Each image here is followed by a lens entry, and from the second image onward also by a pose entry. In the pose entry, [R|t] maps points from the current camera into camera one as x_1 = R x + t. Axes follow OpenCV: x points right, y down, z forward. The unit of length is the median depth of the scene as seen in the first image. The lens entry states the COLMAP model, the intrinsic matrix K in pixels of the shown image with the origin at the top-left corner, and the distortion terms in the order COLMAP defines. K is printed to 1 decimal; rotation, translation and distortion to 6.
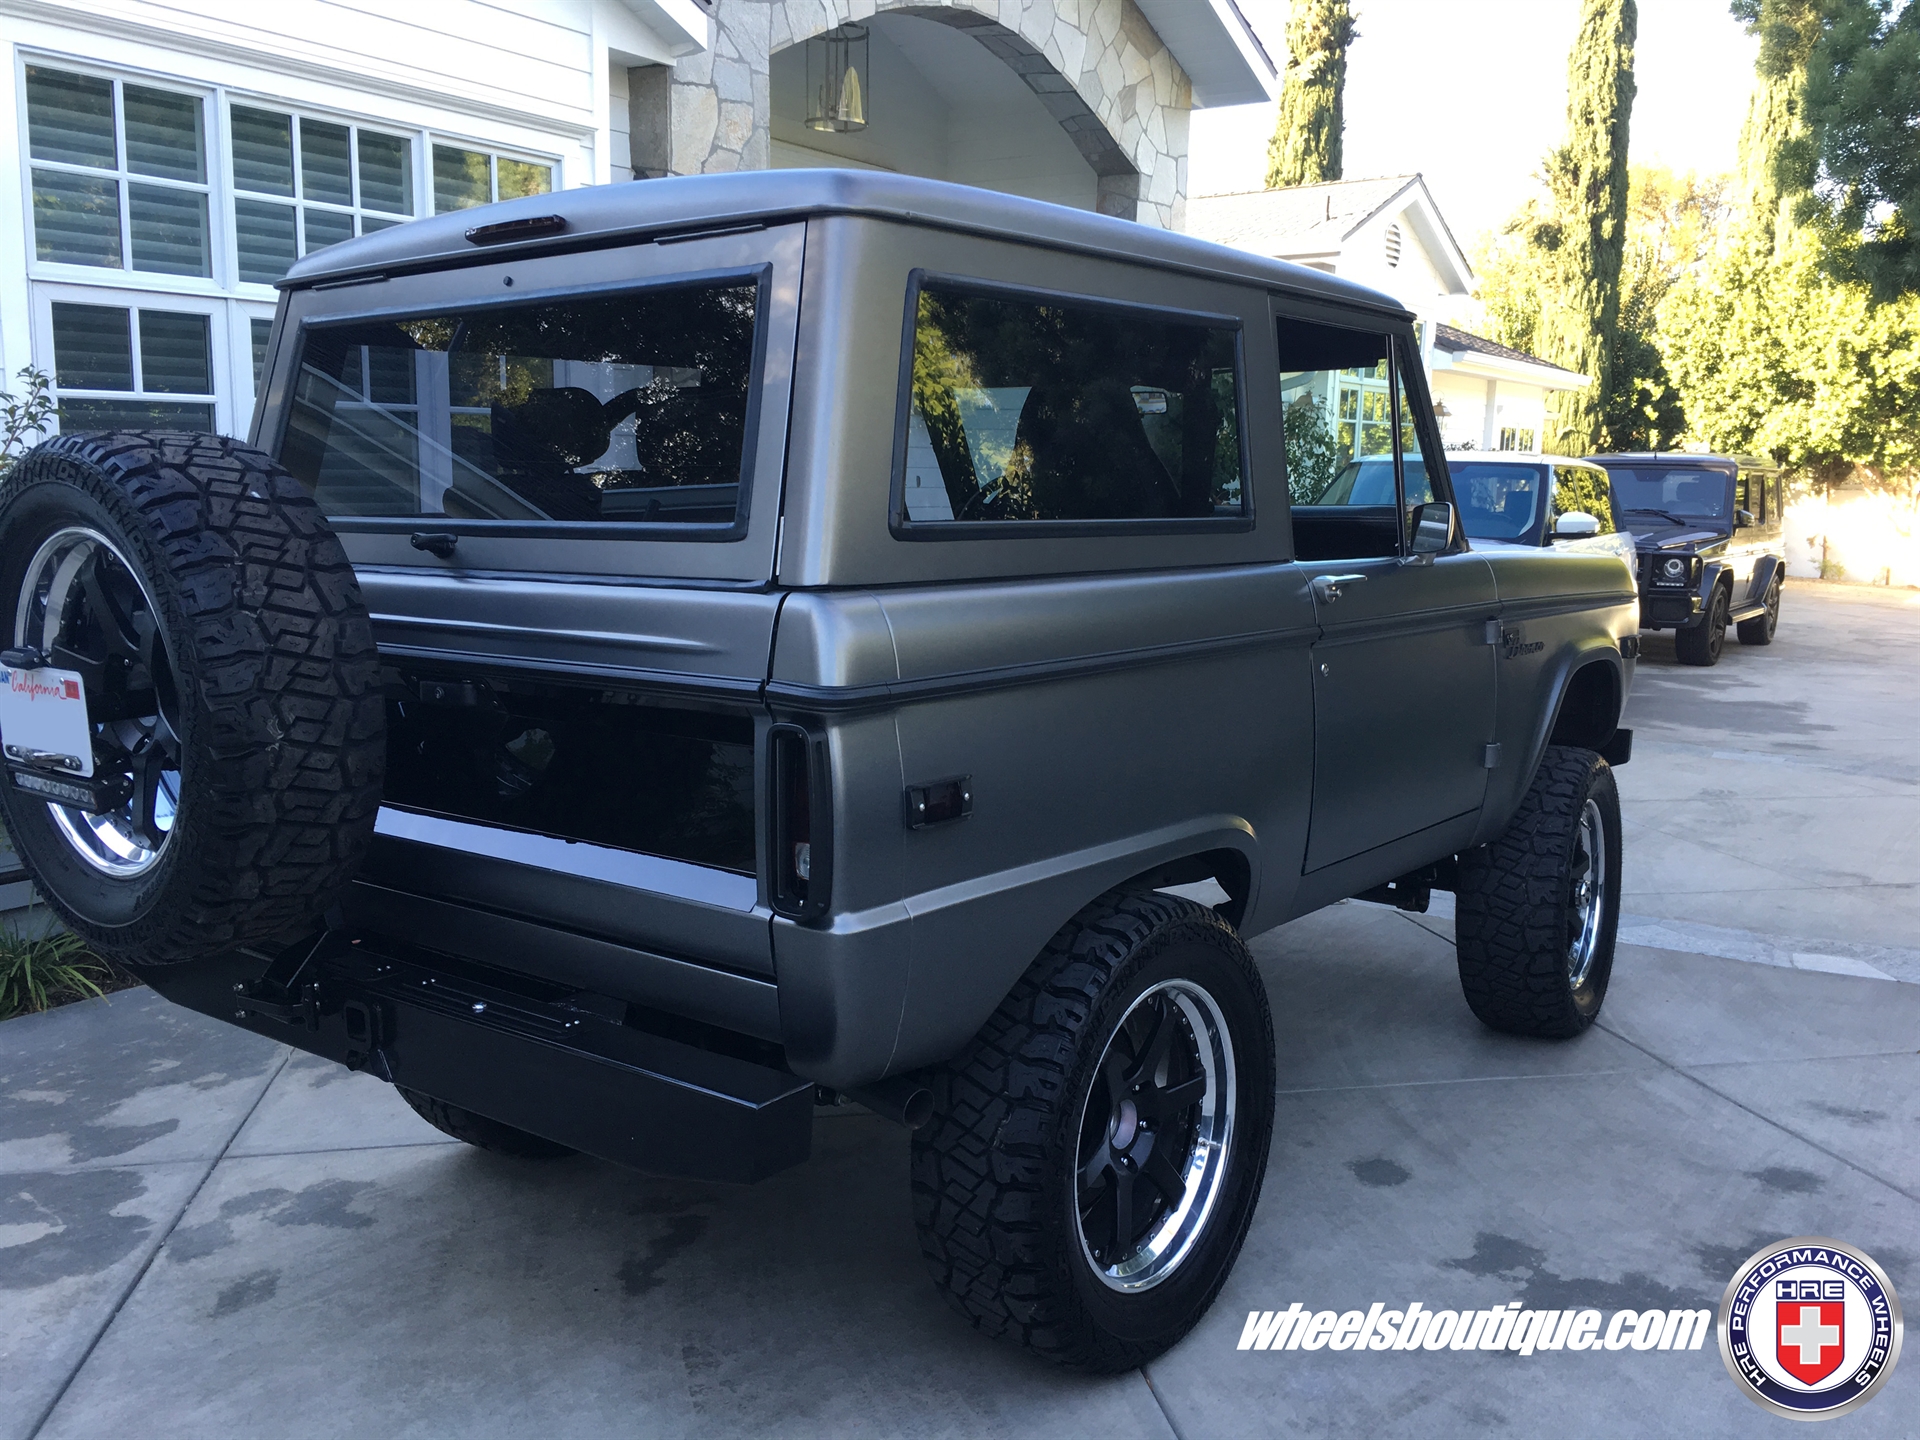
lens RADIAL K [[1636.0, 0, 958.9], [0, 1636.0, 712.5], [0, 0, 1]] dist [0.005592, -0.004933]
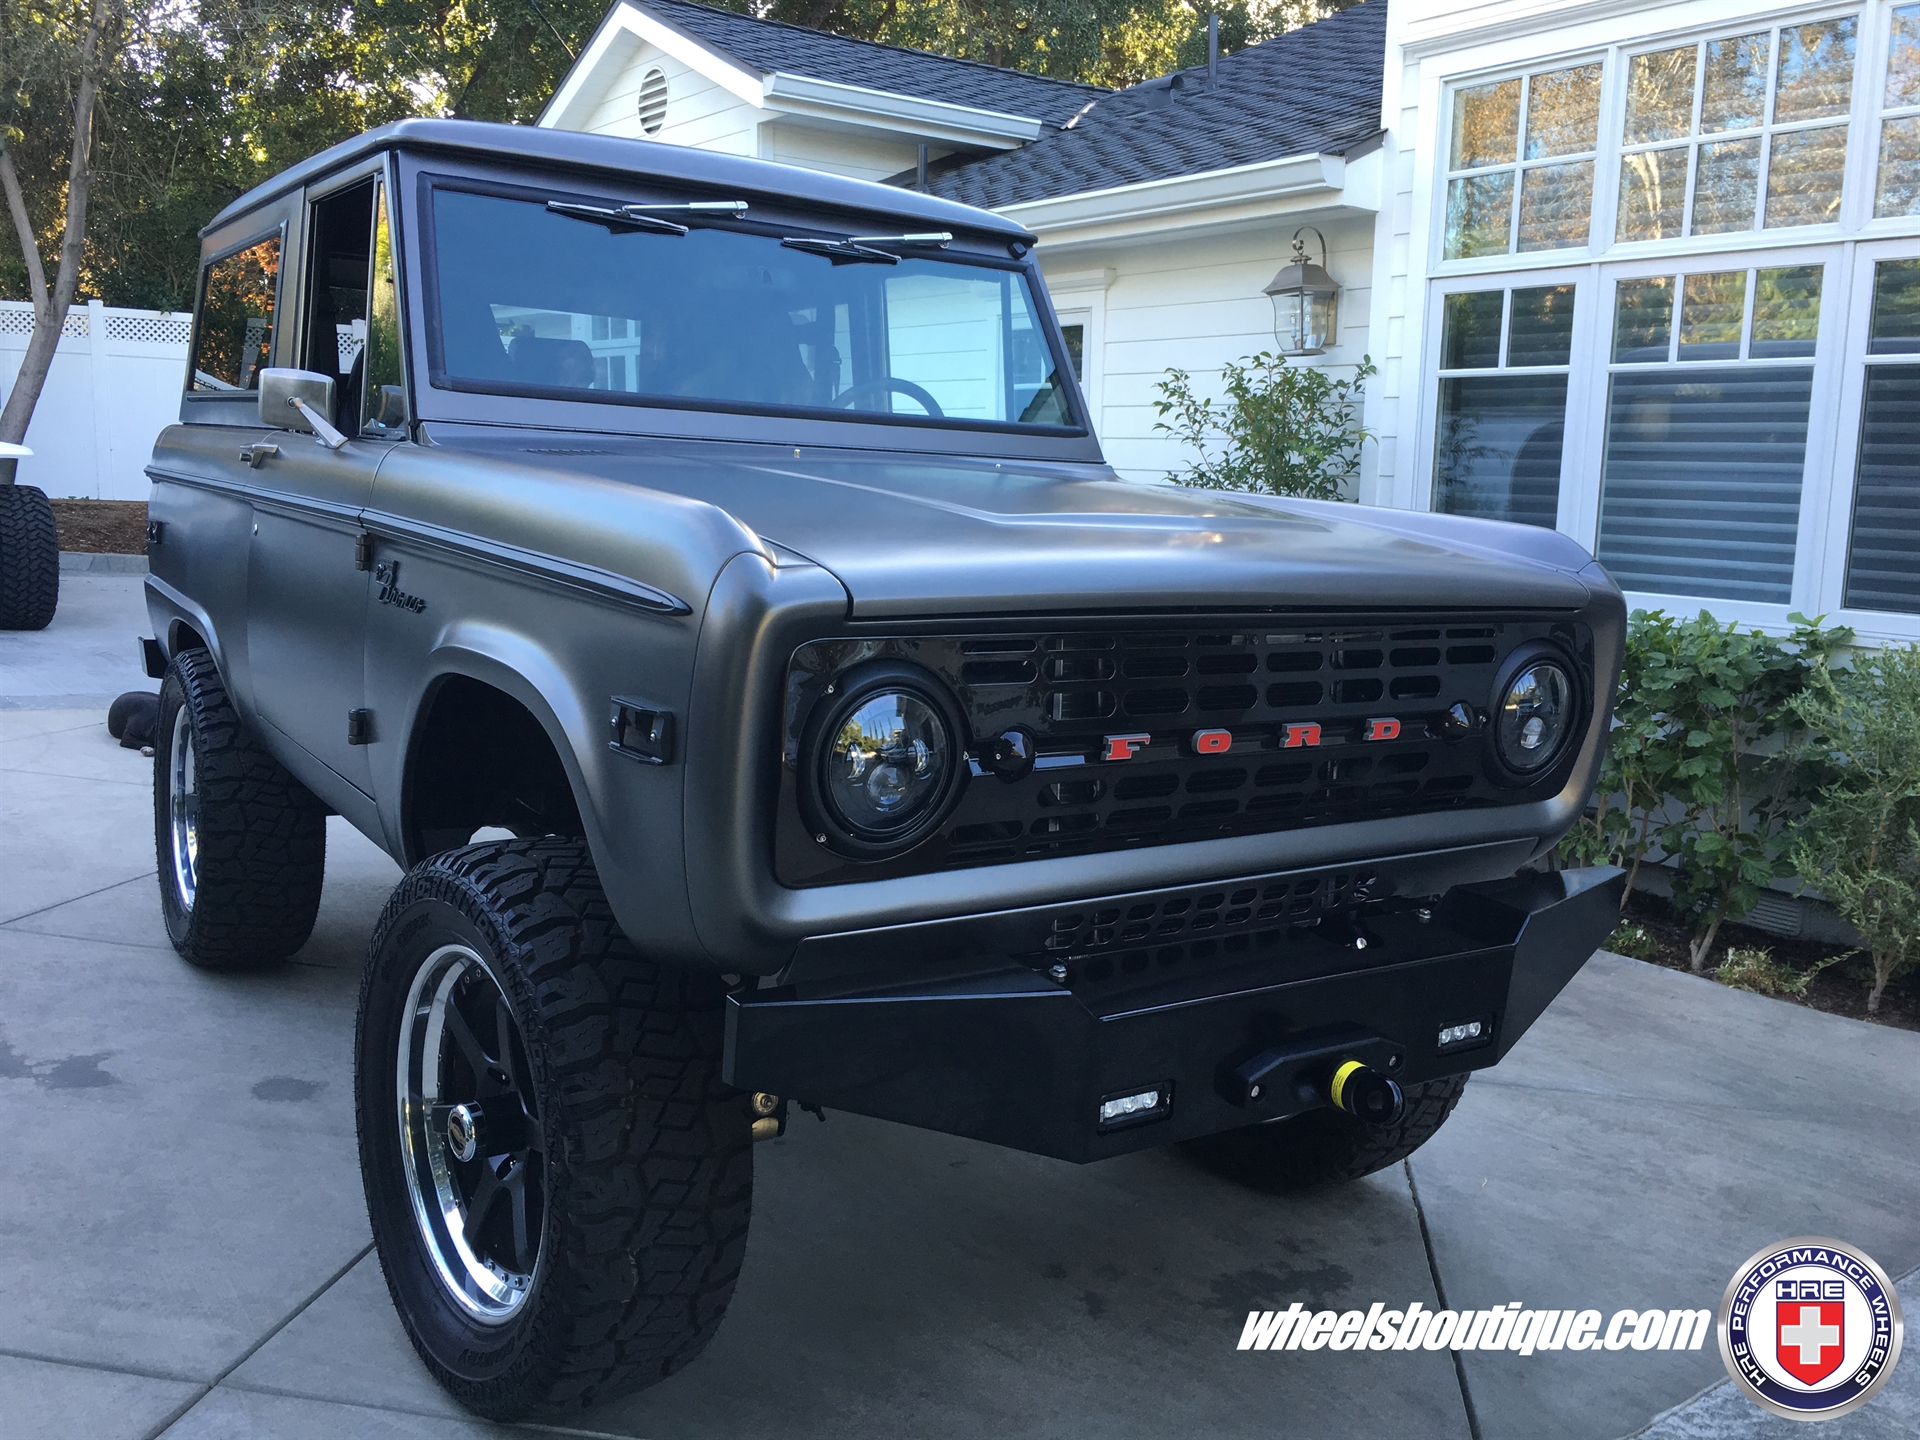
lens RADIAL K [[1636.0, 0, 960.8], [0, 1636.0, 738.5], [0, 0, 1]] dist [0.005592, -0.004933]
pose [[-0.305901, 0.136114, -0.942283, 0.752098], [-0.173876, 0.965095, 0.195856, -0.128389], [0.936051, 0.223753, -0.271557, 1.180539]]
